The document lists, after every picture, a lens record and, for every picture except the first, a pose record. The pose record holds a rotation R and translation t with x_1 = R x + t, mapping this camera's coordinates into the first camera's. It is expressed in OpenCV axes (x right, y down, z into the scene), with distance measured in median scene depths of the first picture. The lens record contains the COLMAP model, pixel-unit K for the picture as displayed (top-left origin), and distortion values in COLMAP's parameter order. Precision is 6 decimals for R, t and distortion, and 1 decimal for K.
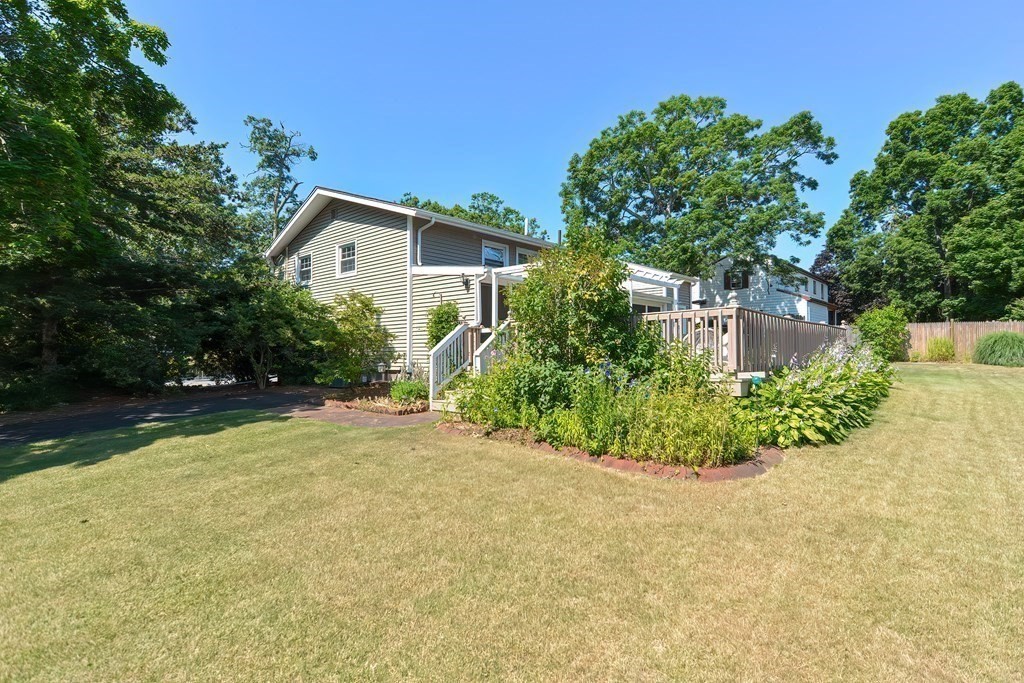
lens RADIAL K [[508.6, 0, 515.8], [0, 508.6, 333.1], [0, 0, 1]] dist [-0.003165, -0.000944]
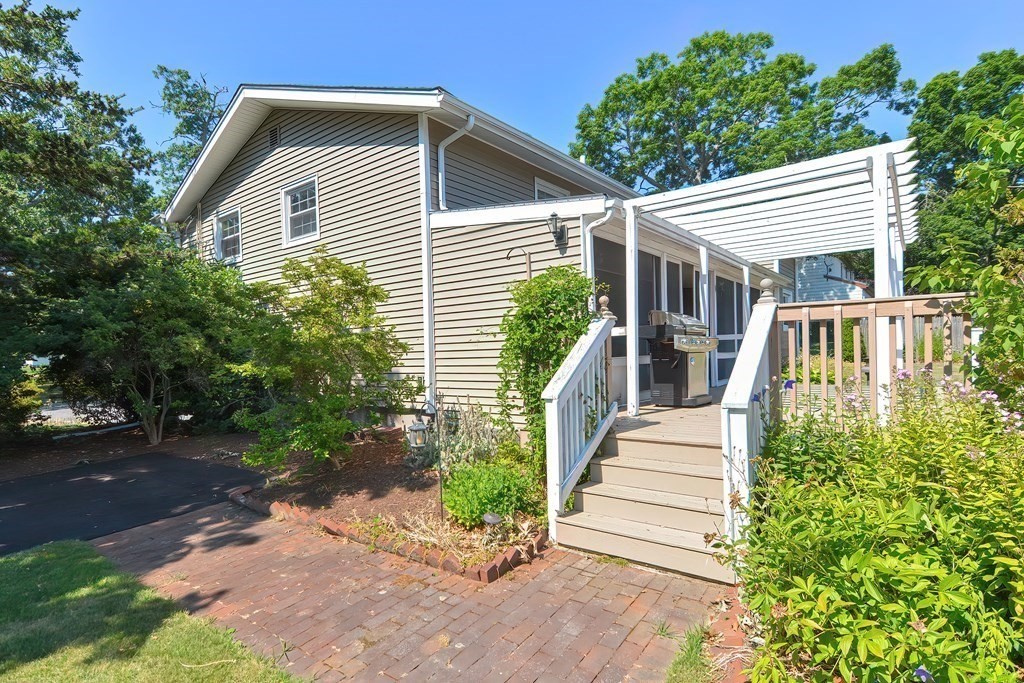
lens RADIAL K [[526.7, 0, 507.9], [0, 526.7, 357.3], [0, 0, 1]] dist [0.000753, -0.006588]
pose [[0.997659, -0.022215, 0.064676, -0.138939], [0.019284, 0.998774, 0.045591, -0.004471], [-0.065610, -0.044237, 0.996864, 0.378658]]
